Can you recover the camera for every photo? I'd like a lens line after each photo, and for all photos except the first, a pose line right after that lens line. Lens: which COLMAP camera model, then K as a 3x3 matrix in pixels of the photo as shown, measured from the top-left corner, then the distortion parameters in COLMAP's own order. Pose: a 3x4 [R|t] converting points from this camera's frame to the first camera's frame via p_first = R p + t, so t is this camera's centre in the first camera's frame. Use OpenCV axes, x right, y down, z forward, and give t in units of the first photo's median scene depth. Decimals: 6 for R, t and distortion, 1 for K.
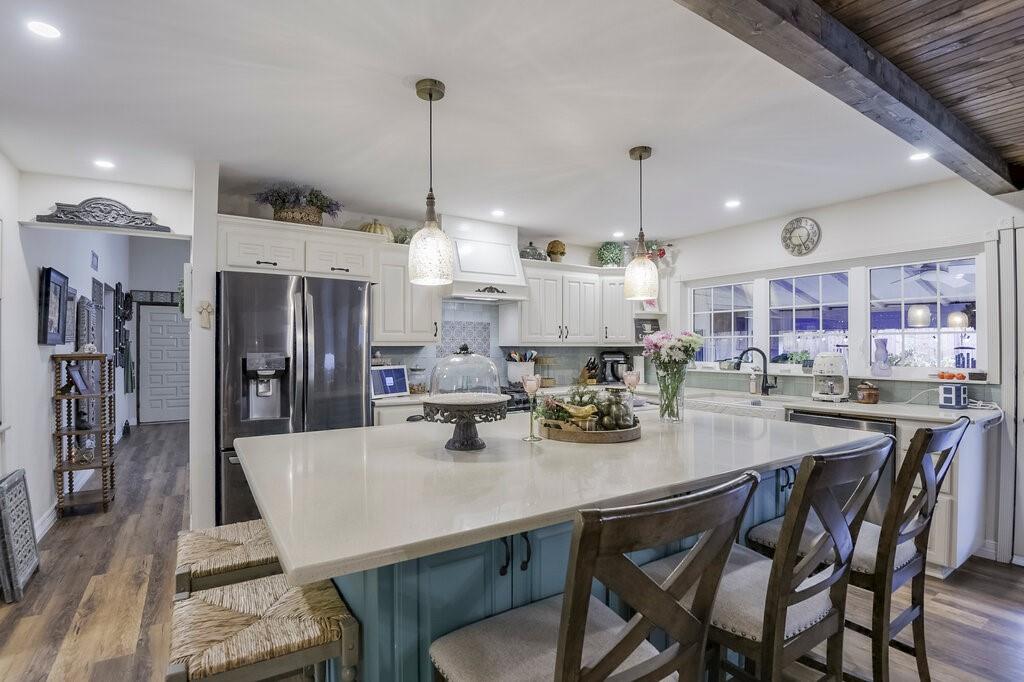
lens RADIAL K [[496.4, 0, 512.0], [0, 496.4, 341.0], [0, 0, 1]] dist [0.002024, -0.030029]
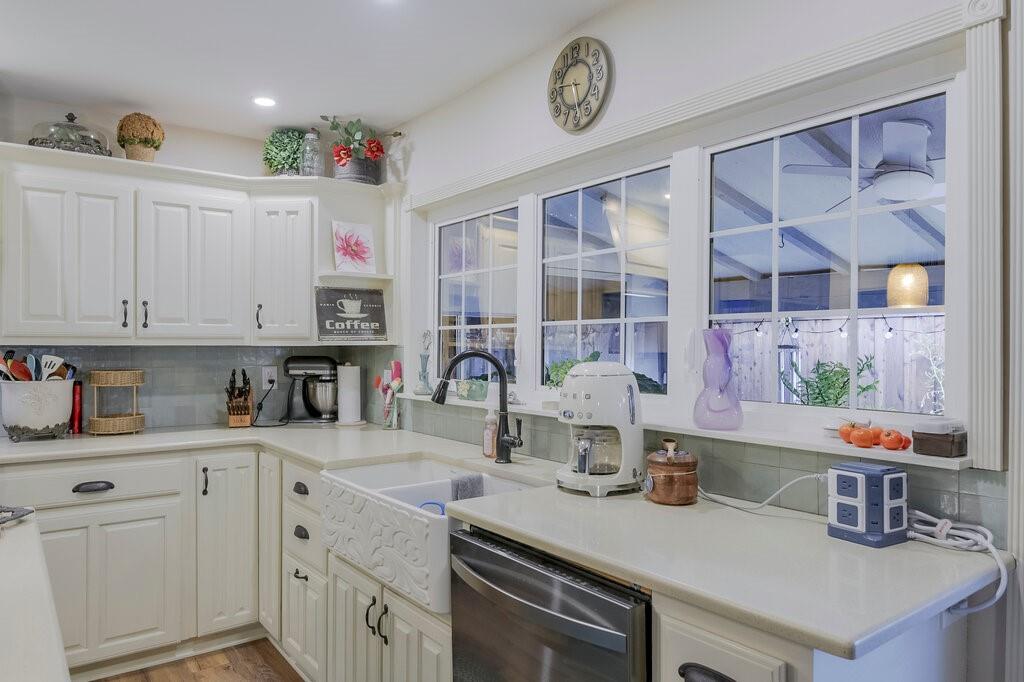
lens RADIAL K [[688.1, 0, 512.0], [0, 688.1, 341.0], [0, 0, 1]] dist [0.054875, -0.072516]
pose [[0.997876, 0.005721, 0.064897, 0.437433], [-0.005979, 0.999975, 0.003778, 0.002565], [-0.064874, -0.004158, 0.997885, 0.374928]]
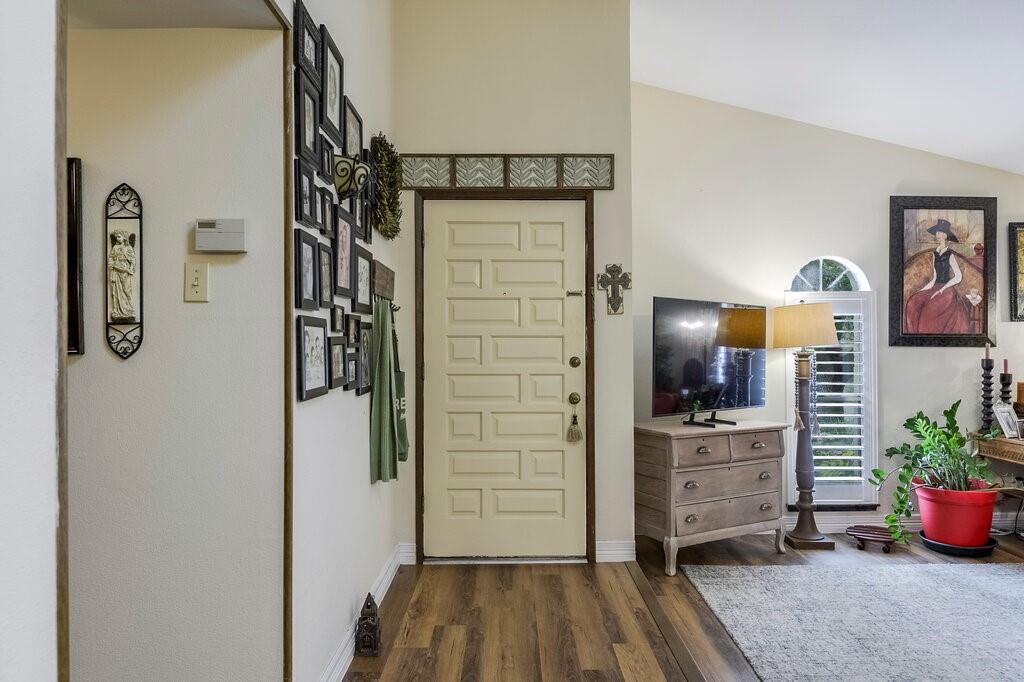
lens RADIAL K [[643.9, 0, 512.0], [0, 643.9, 341.0], [0, 0, 1]] dist [0.000020, -0.000025]
pose [[0.840060, -0.002361, -0.542488, -0.965459], [0.006049, 0.999969, 0.005014, 0.040749], [0.542459, -0.007494, 0.840049, 1.366555]]
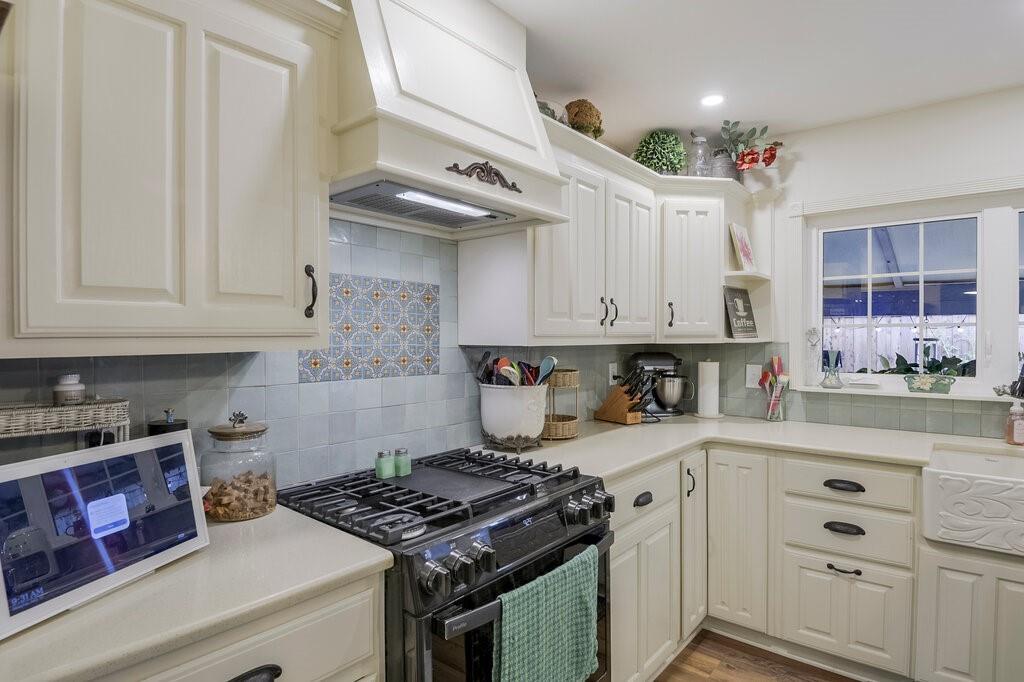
lens RADIAL K [[553.6, 0, 512.0], [0, 553.6, 341.0], [0, 0, 1]] dist [-0.004700, -0.000501]
pose [[0.954790, -0.002959, 0.297265, -0.126162], [-0.002355, 0.999844, 0.017519, -0.000734], [-0.297270, -0.017427, 0.954634, 0.611511]]
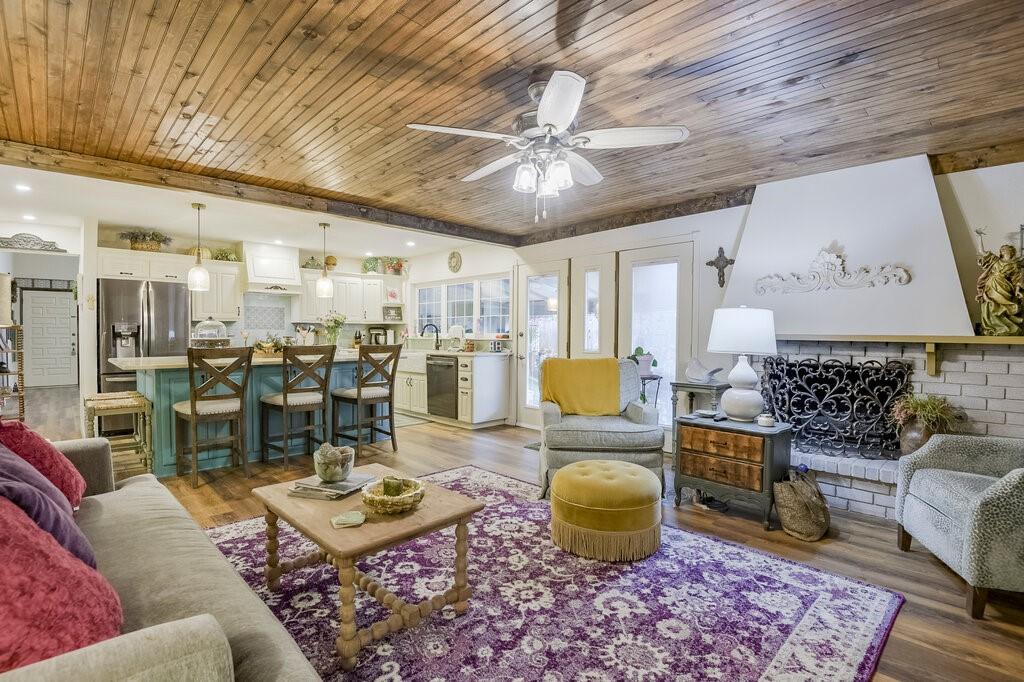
lens RADIAL K [[490.5, 0, 512.0], [0, 490.5, 341.0], [0, 0, 1]] dist [-0.001623, -0.032172]
pose [[0.981670, 0.001446, 0.190583, 0.399576], [-0.007070, 0.999559, 0.028830, 0.020340], [-0.190457, -0.029649, 0.981248, -0.729623]]
